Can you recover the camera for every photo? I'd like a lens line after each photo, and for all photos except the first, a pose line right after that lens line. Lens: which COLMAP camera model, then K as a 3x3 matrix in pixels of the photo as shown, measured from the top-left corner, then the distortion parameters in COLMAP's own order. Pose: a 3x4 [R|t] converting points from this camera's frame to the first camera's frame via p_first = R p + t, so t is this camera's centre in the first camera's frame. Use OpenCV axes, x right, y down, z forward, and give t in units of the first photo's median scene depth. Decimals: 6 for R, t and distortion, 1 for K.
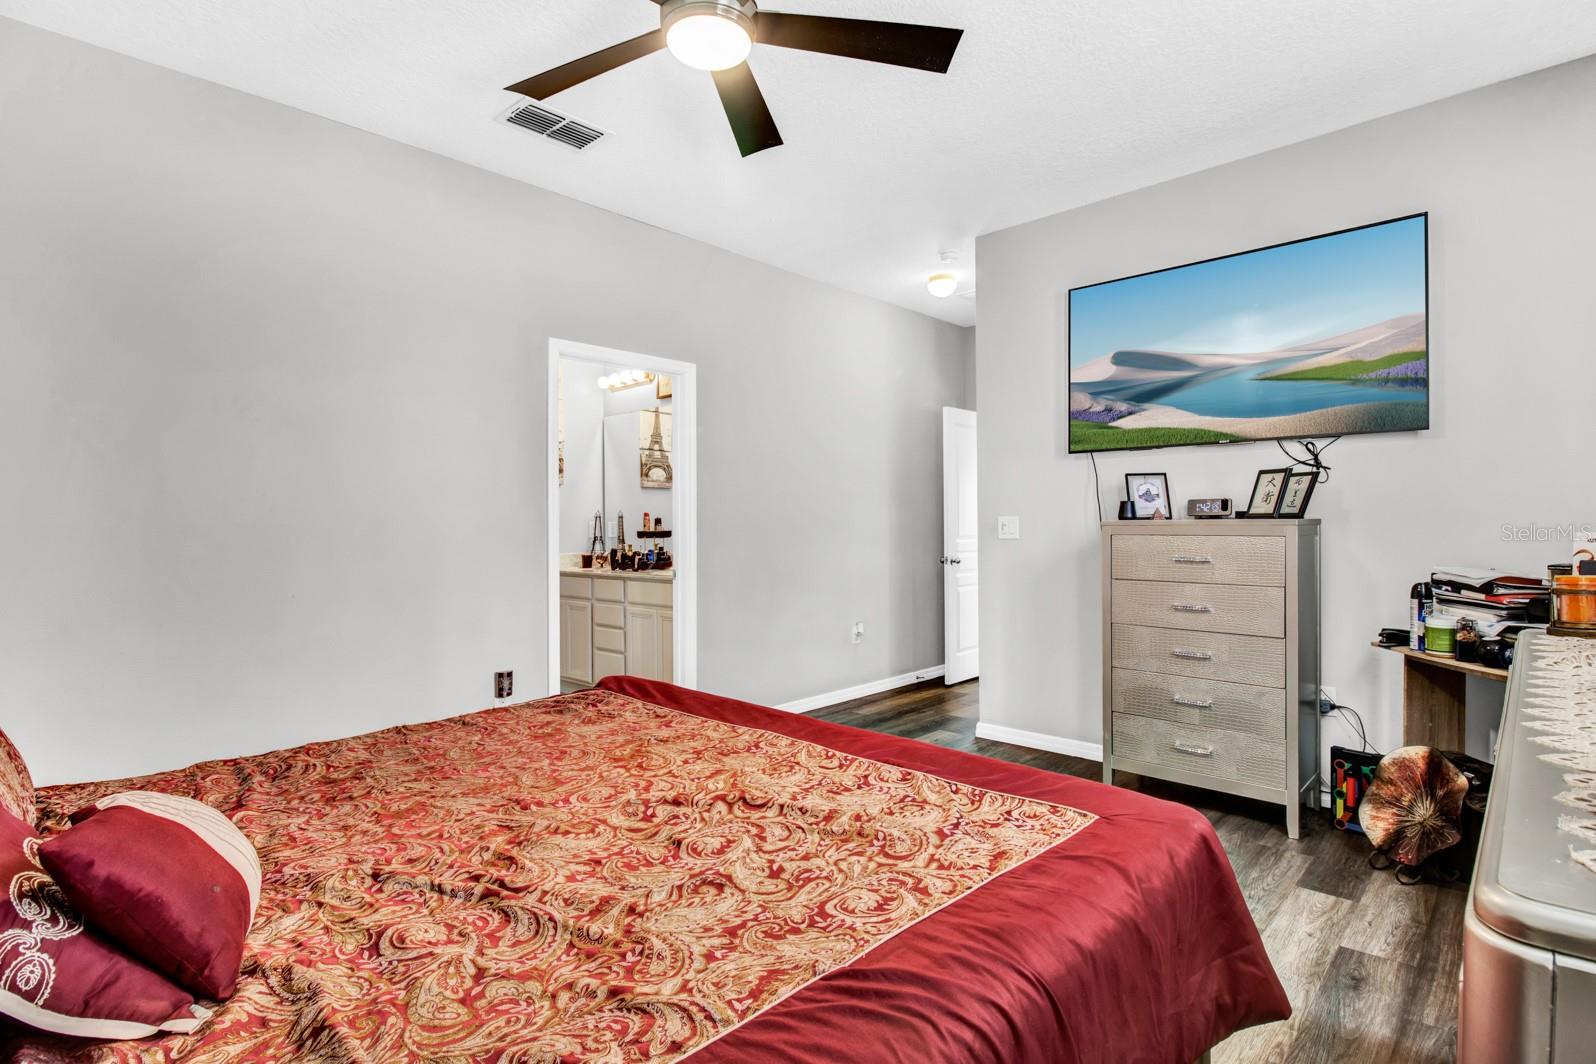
lens RADIAL K [[770.7, 0, 760.8], [0, 770.7, 508.7], [0, 0, 1]] dist [0.078442, -0.000196]
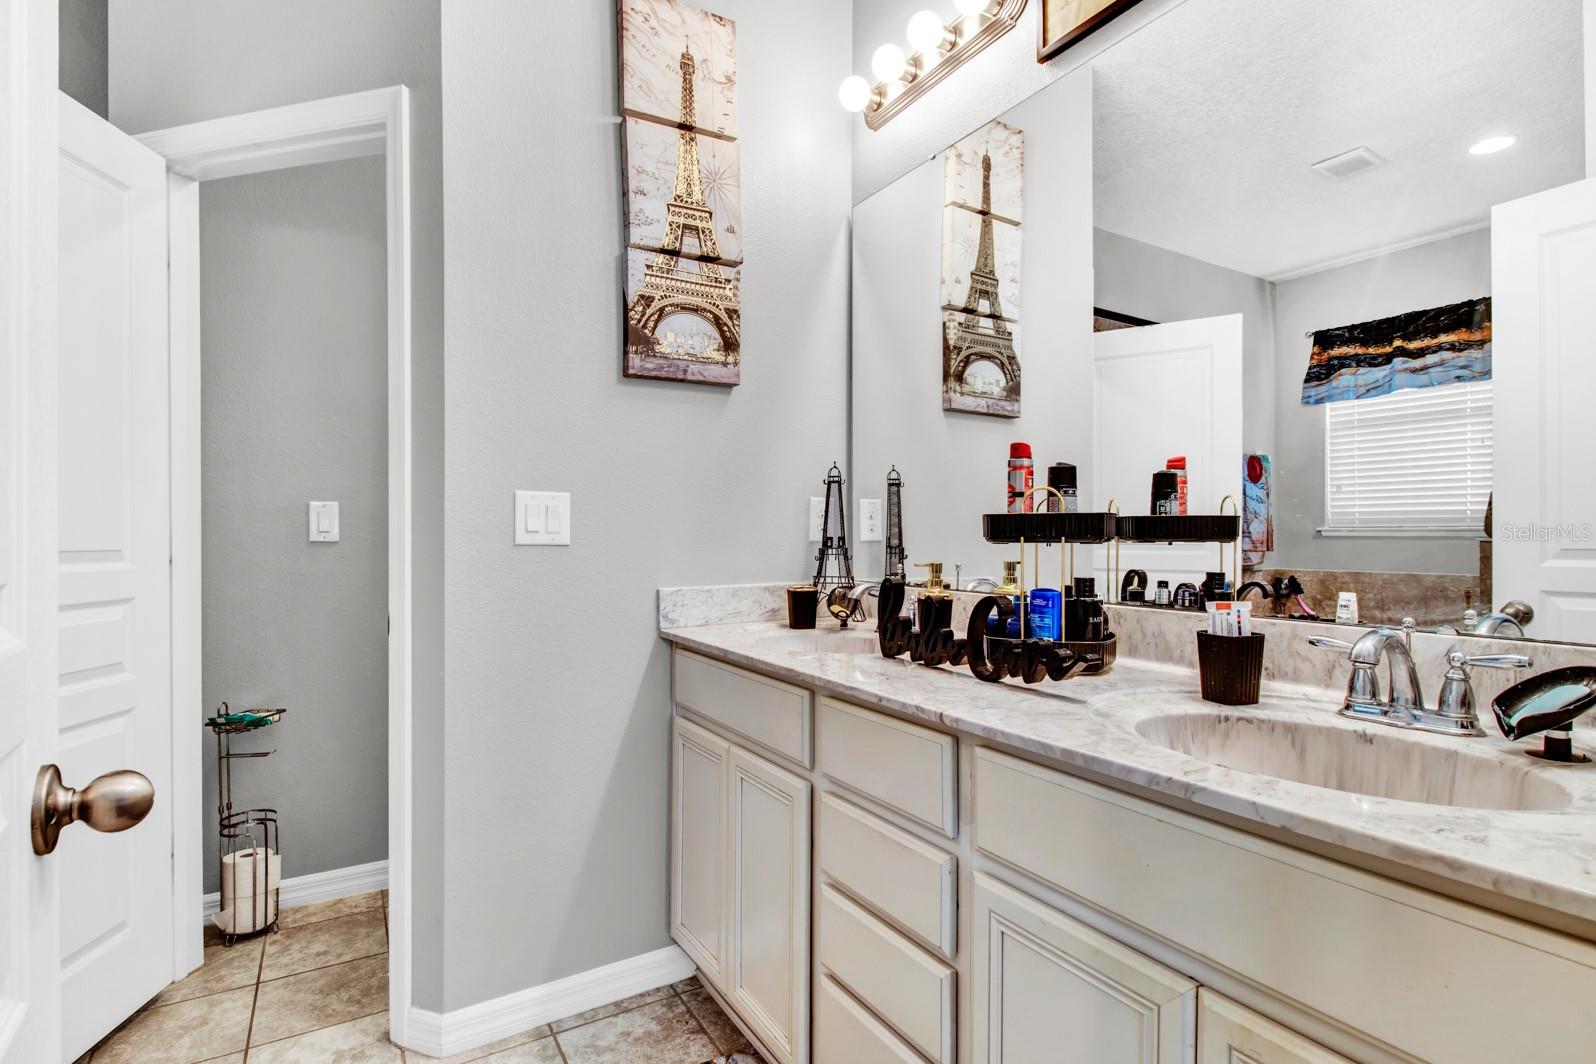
lens RADIAL K [[773.9, 0, 804.7], [0, 773.9, 533.4], [0, 0, 1]] dist [-0.005250, -0.000796]
pose [[0.971409, 0.010956, -0.237158, -0.139495], [-0.006610, 0.999796, 0.019111, 0.027735], [0.237319, -0.016997, 0.971283, 0.654279]]
